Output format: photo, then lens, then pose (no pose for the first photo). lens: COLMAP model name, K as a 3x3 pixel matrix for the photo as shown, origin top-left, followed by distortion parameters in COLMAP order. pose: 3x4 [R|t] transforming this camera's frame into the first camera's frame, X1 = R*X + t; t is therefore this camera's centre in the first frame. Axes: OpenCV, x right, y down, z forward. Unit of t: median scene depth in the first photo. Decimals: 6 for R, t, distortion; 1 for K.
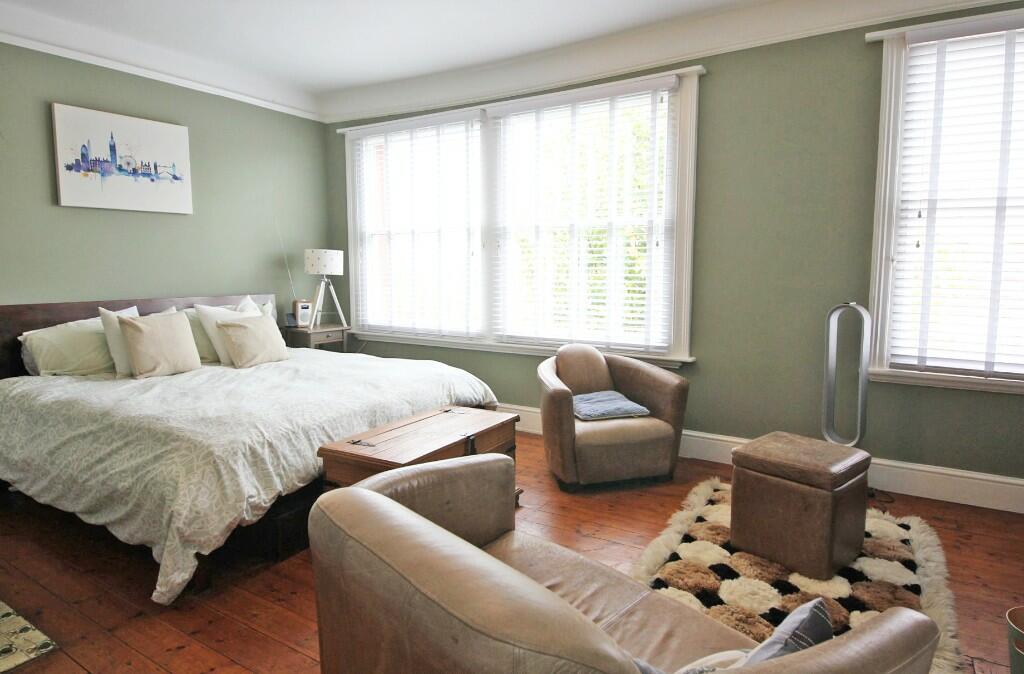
lens RADIAL K [[593.2, 0, 512.3], [0, 593.2, 334.0], [0, 0, 1]] dist [0.000621, 0.000098]
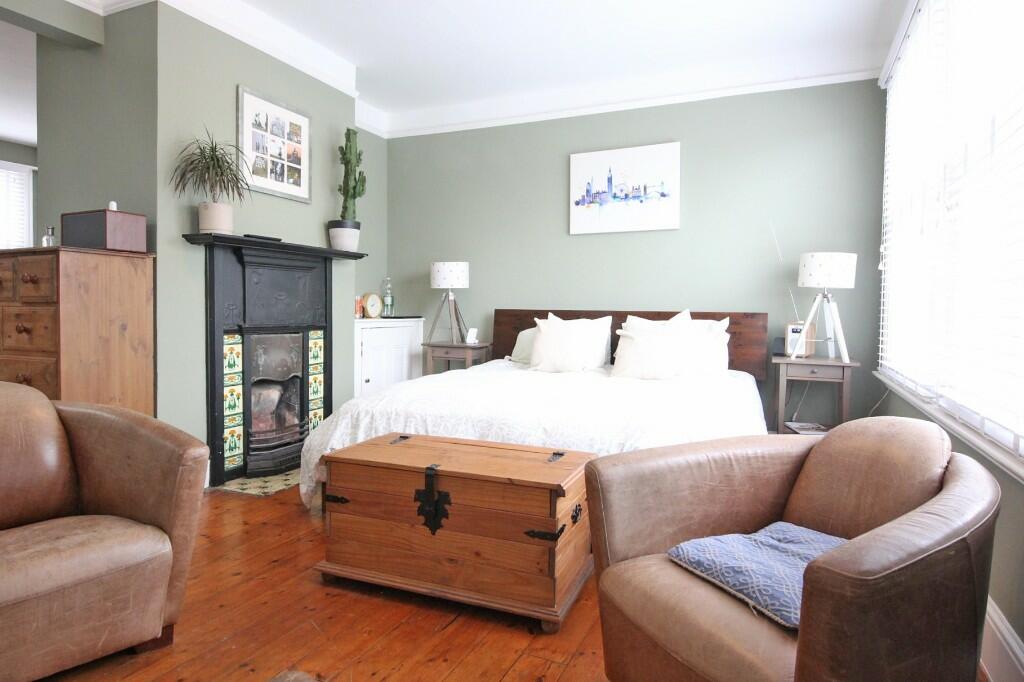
lens RADIAL K [[588.1, 0, 511.6], [0, 588.1, 339.2], [0, 0, 1]] dist [-0.007188, -0.002254]
pose [[0.174188, 0.047211, -0.983580, 0.431673], [-0.124909, 0.991841, 0.025487, -0.009457], [0.976758, 0.118419, 0.178664, 0.635763]]
